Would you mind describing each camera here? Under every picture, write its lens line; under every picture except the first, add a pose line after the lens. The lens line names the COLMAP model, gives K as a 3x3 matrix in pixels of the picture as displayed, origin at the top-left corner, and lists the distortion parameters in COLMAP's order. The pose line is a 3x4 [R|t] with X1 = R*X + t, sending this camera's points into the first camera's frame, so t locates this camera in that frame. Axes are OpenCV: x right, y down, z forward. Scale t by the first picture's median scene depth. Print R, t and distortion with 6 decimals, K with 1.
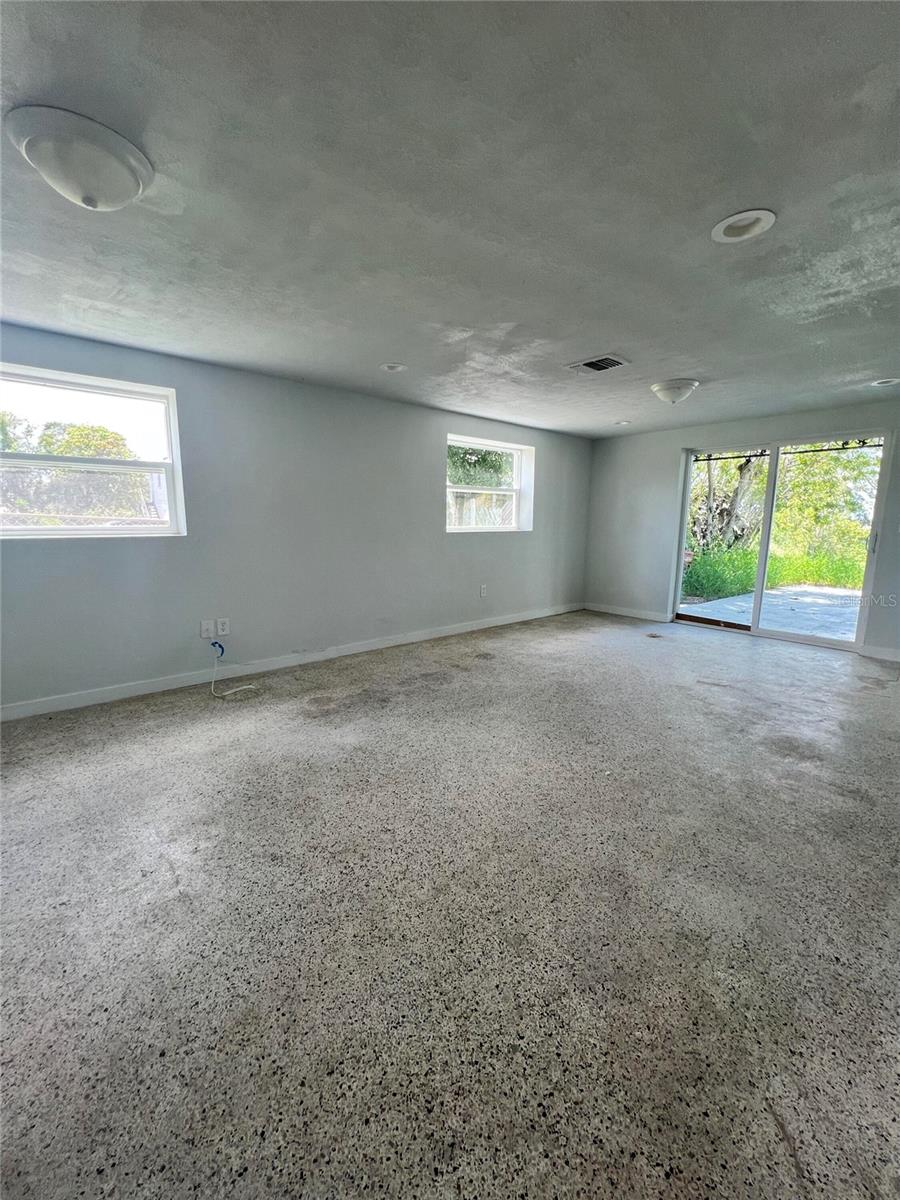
lens RADIAL K [[486.0, 0, 450.0], [0, 486.0, 600.0], [0, 0, 1]] dist [0.000632, 0.000088]
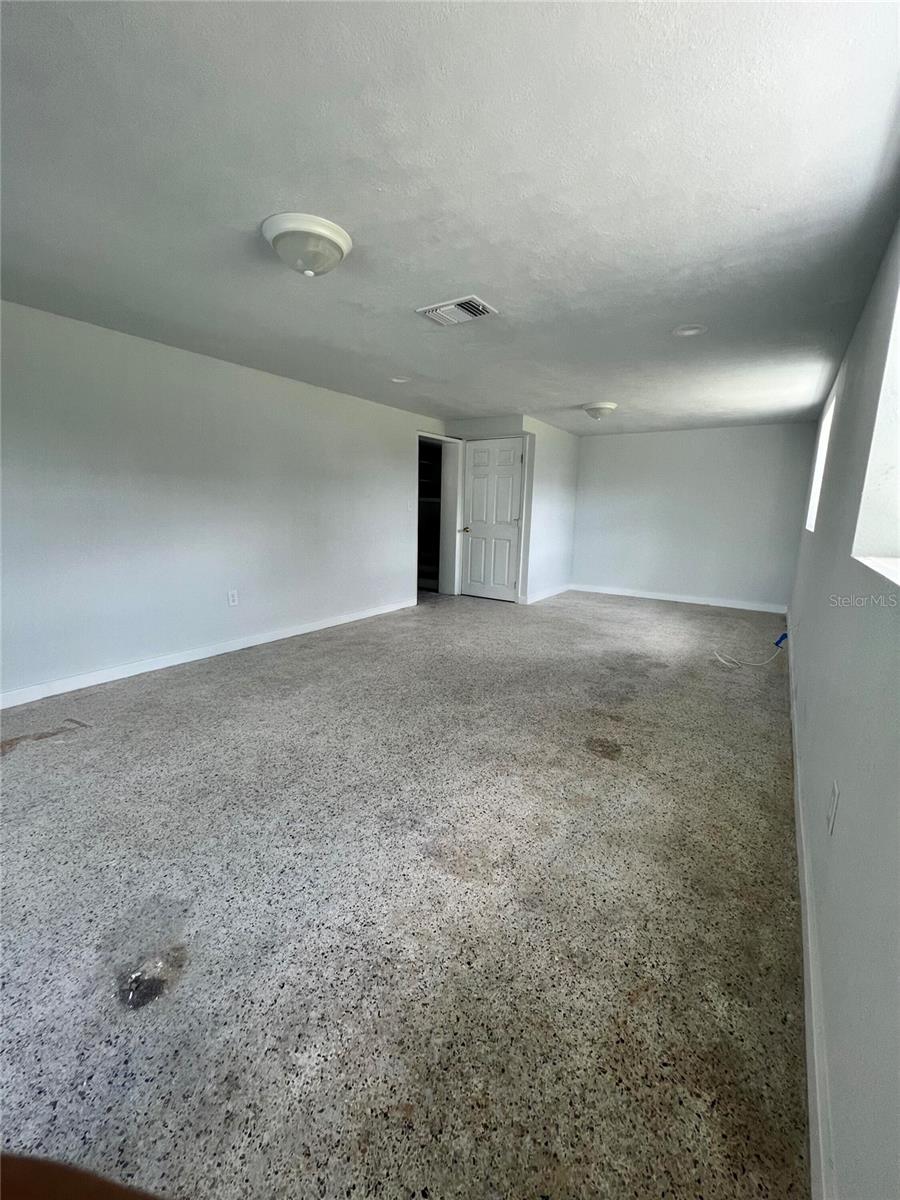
lens RADIAL K [[486.0, 0, 450.0], [0, 486.0, 600.0], [0, 0, 1]] dist [0.000632, 0.000088]
pose [[-0.965281, 0.019823, -0.260460, 0.486508], [-0.073861, 0.935711, 0.344947, -0.288066], [0.250553, 0.352209, -0.901761, 1.727907]]
